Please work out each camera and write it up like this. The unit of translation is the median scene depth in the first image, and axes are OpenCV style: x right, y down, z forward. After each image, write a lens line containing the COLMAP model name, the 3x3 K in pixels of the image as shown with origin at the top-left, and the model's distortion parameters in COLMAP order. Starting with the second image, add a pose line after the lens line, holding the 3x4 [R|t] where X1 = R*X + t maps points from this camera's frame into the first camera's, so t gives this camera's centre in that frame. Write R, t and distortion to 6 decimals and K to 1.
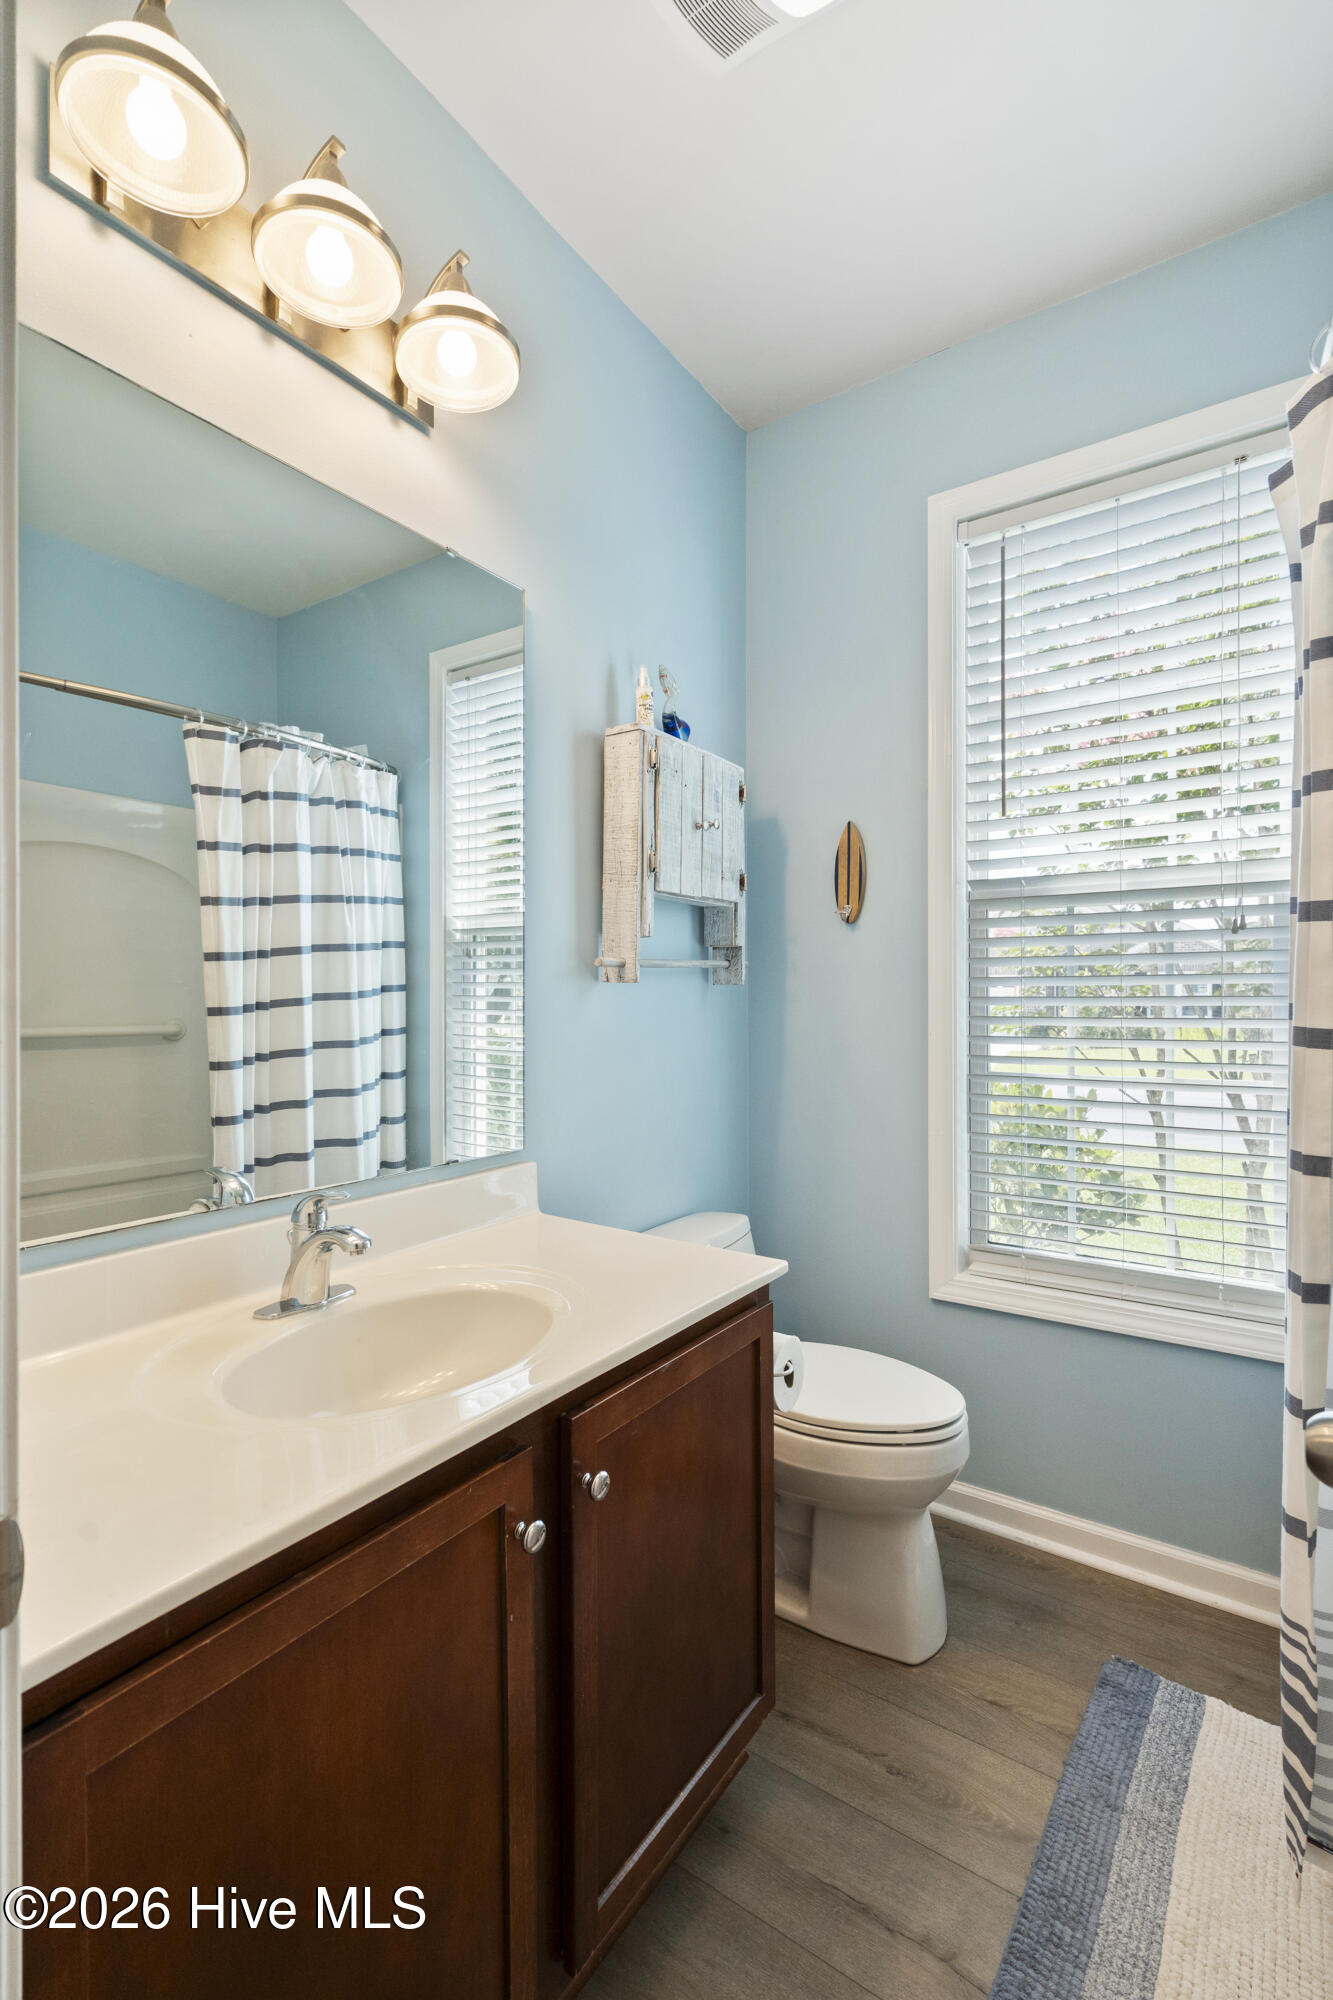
lens RADIAL K [[903.1, 0, 666.5], [0, 903.1, 1000.0], [0, 0, 1]] dist [0.000777, 0.001109]
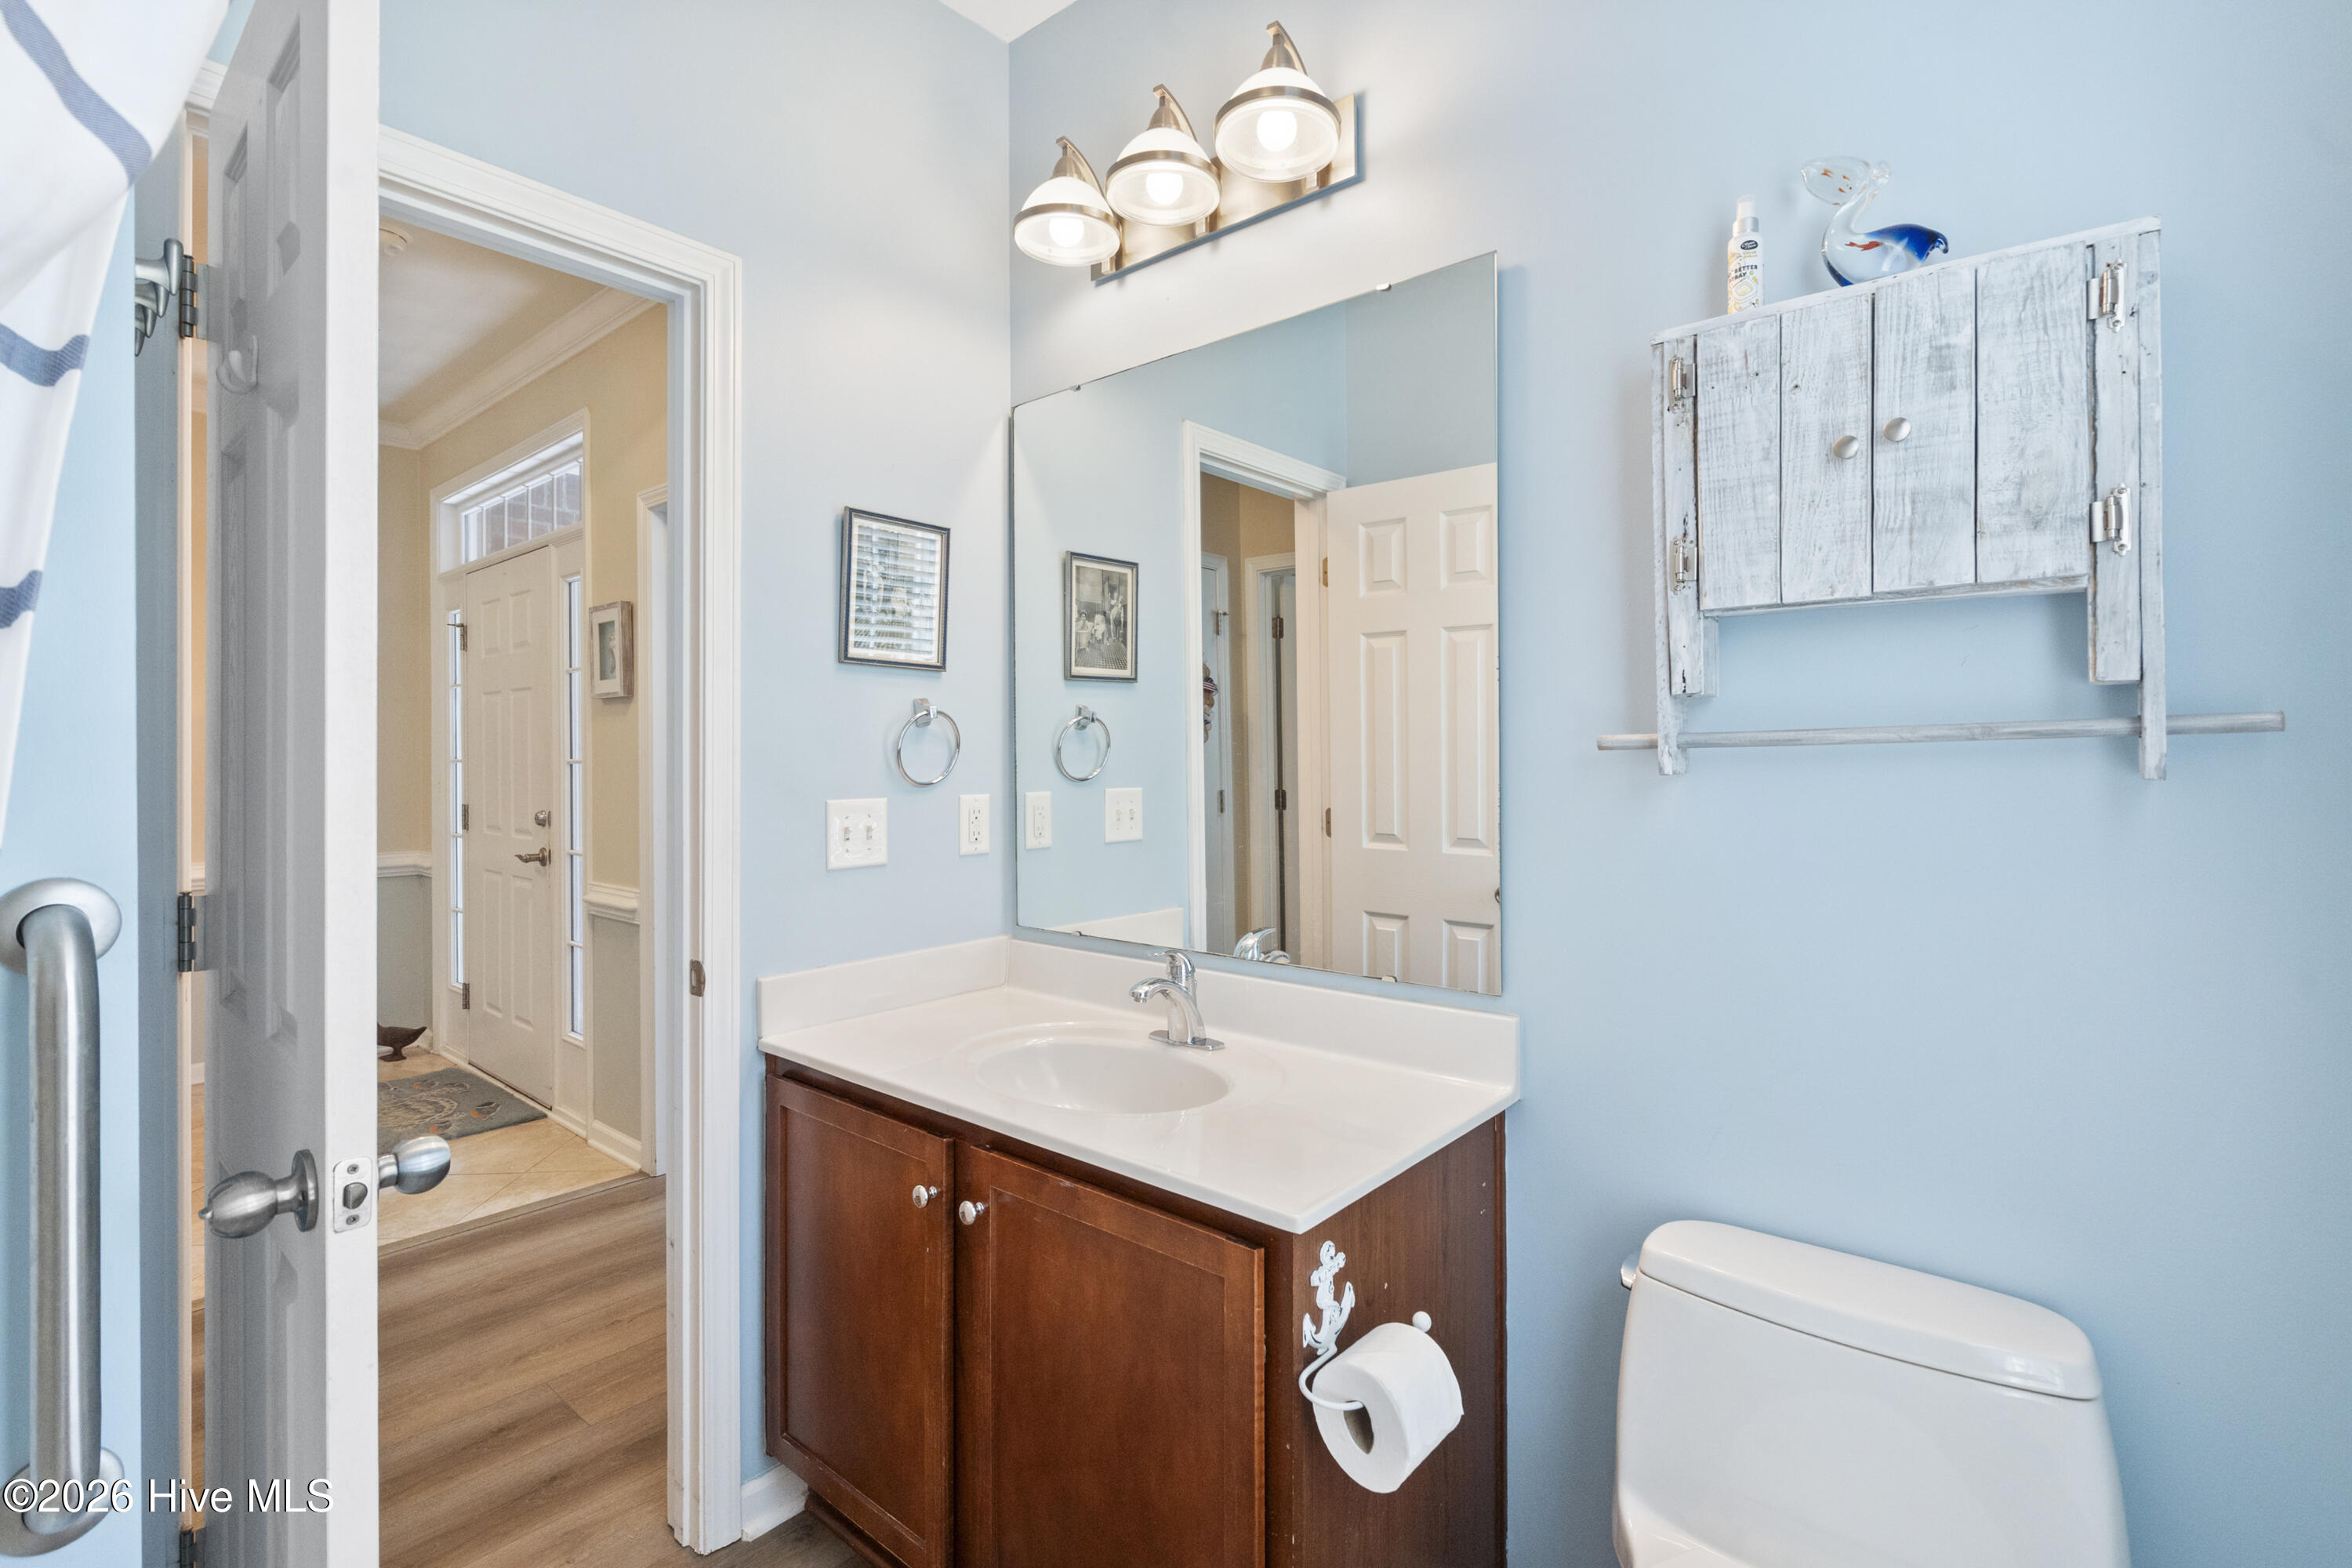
lens RADIAL K [[1062.0, 0, 1176.0], [0, 1062.0, 784.0], [0, 0, 1]] dist [0.000777, 0.001109]
pose [[-0.093833, 0.015773, -0.995463, 0.672605], [-0.006589, 0.999843, 0.016463, -0.023817], [0.995566, 0.008104, -0.093714, 0.740628]]
